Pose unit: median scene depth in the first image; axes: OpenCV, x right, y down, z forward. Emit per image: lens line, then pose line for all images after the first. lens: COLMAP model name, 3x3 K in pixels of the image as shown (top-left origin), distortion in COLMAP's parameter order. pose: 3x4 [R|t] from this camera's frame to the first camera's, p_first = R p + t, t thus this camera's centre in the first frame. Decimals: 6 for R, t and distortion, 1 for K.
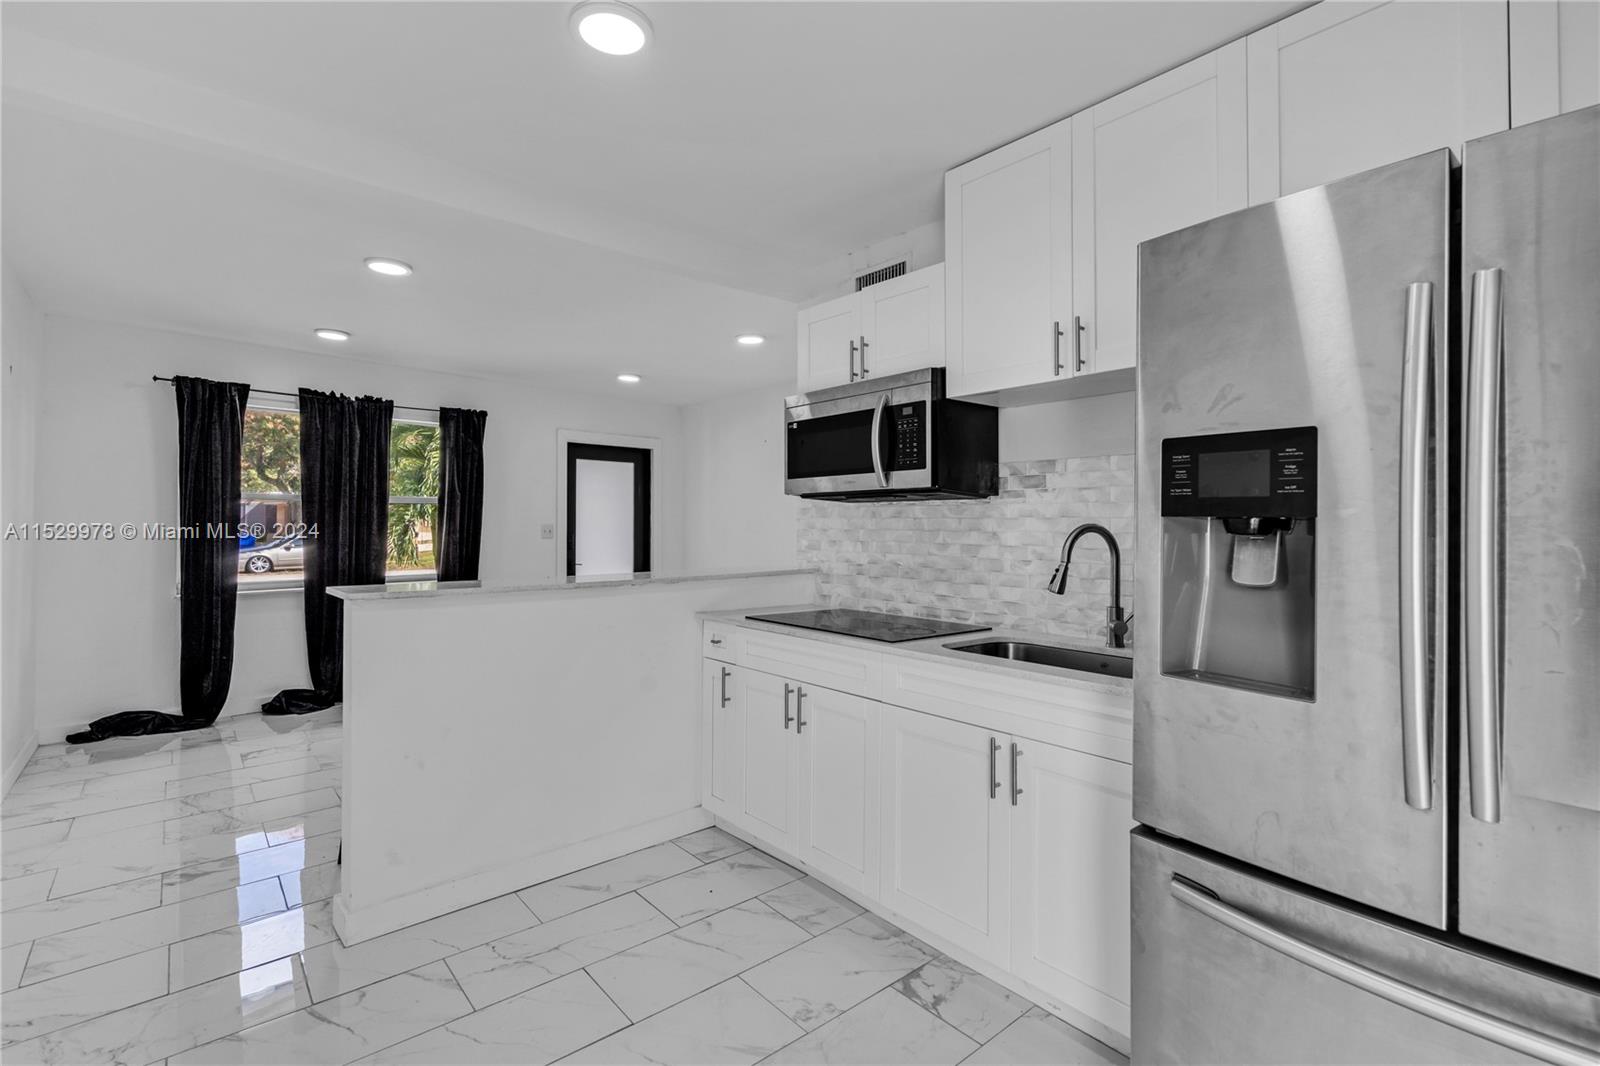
lens RADIAL K [[735.9, 0, 819.9], [0, 735.9, 516.4], [0, 0, 1]] dist [-0.005078, 0.001325]
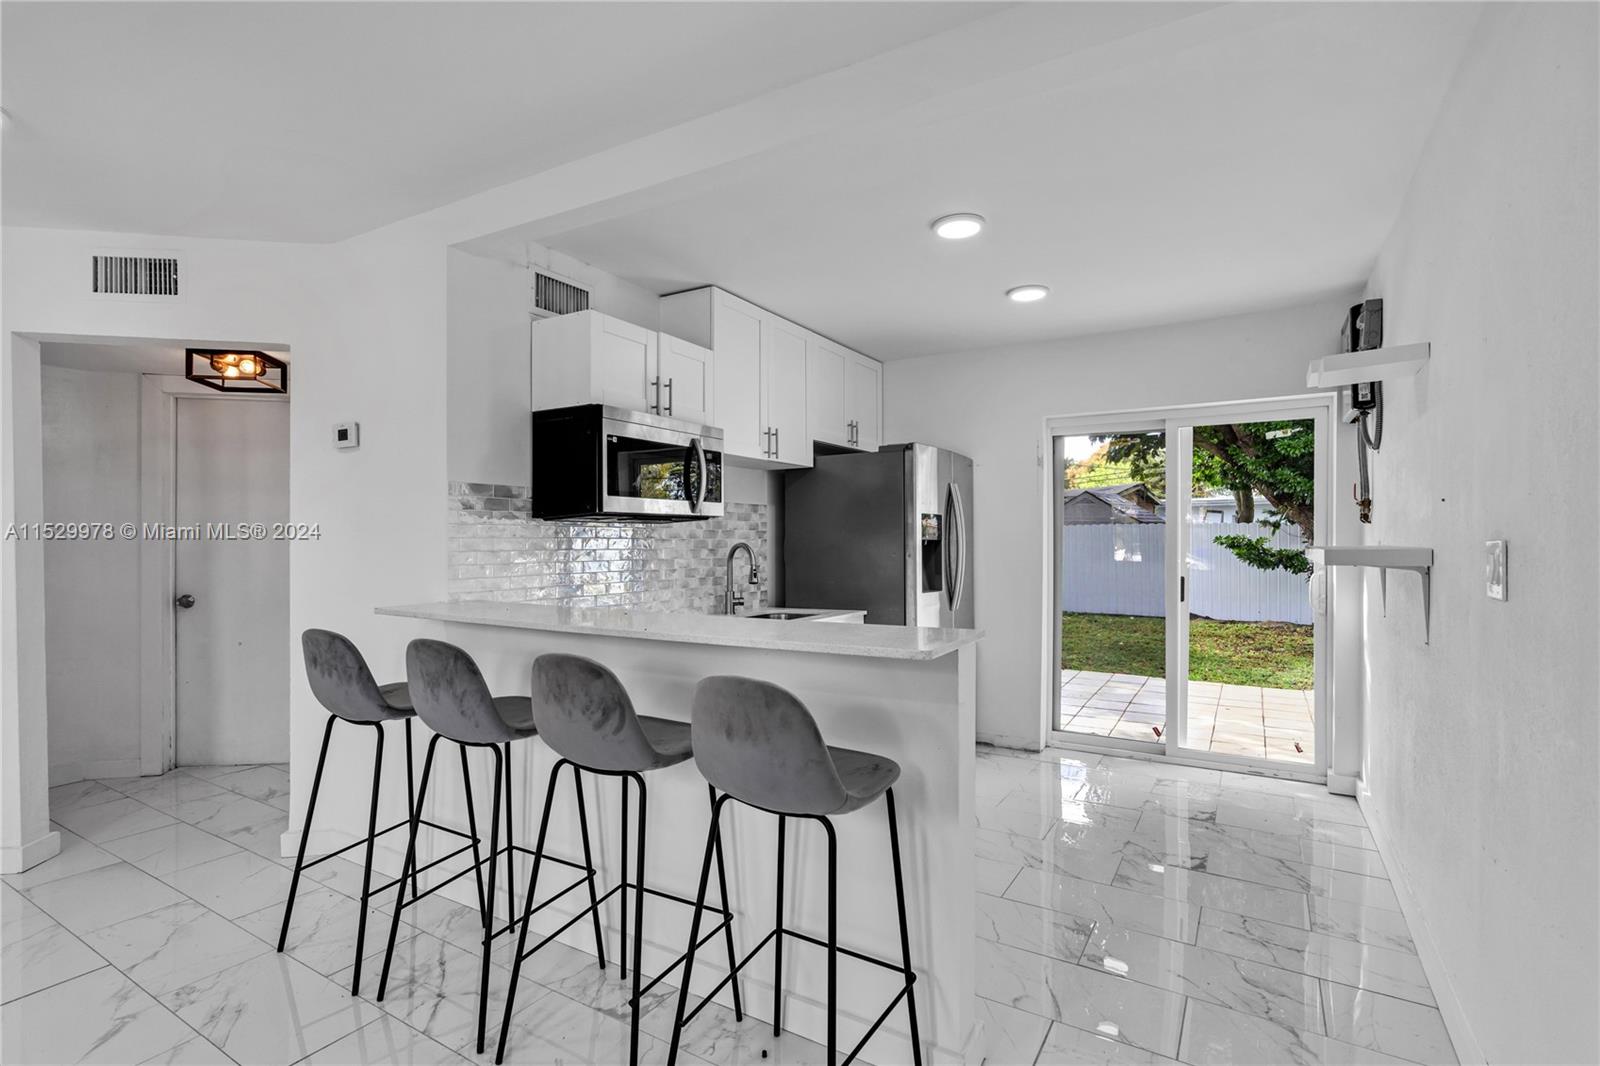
lens RADIAL K [[735.9, 0, 789.1], [0, 735.9, 546.5], [0, 0, 1]] dist [-0.005078, 0.001325]
pose [[-0.285285, -0.008152, 0.958408, -0.656216], [-0.007713, 0.999951, 0.006210, 0.003515], [-0.958412, -0.005621, -0.285334, 0.693523]]
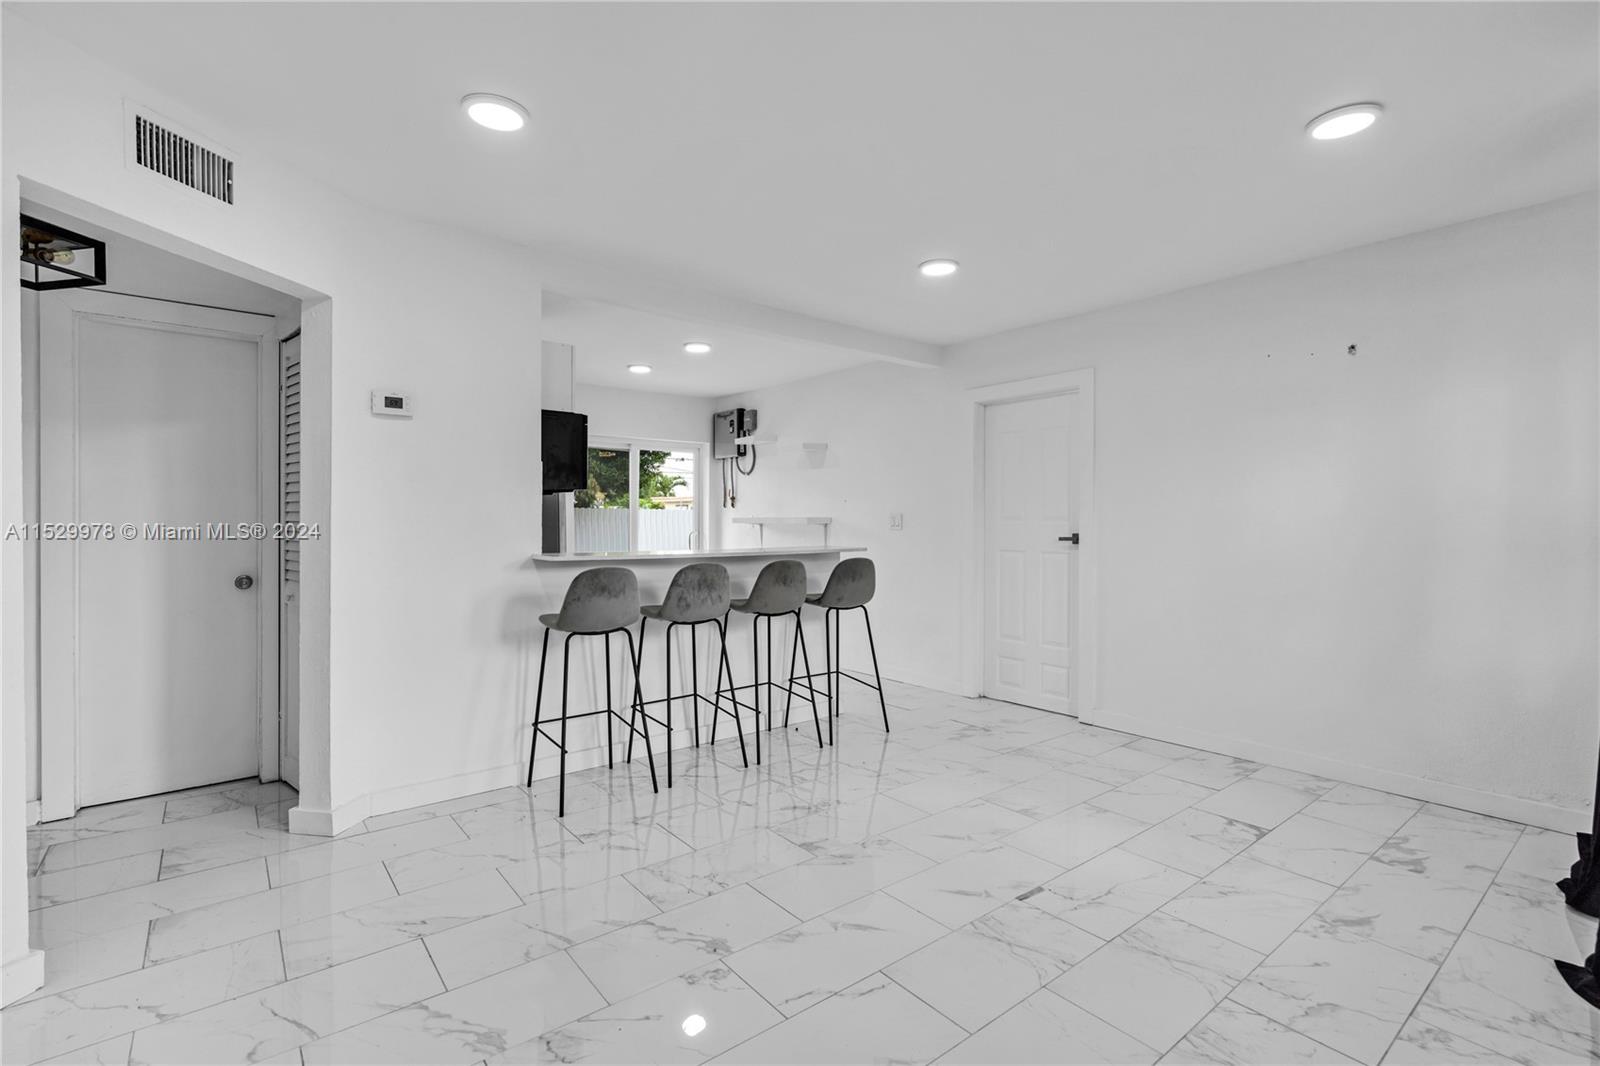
lens RADIAL K [[735.9, 0, 802.9], [0, 735.9, 521.6], [0, 0, 1]] dist [-0.005078, 0.001325]
pose [[-0.999106, -0.000006, 0.042278, -0.325680], [-0.000464, 0.999941, -0.010824, 0.029040], [-0.042275, -0.010834, -0.999047, 1.542906]]
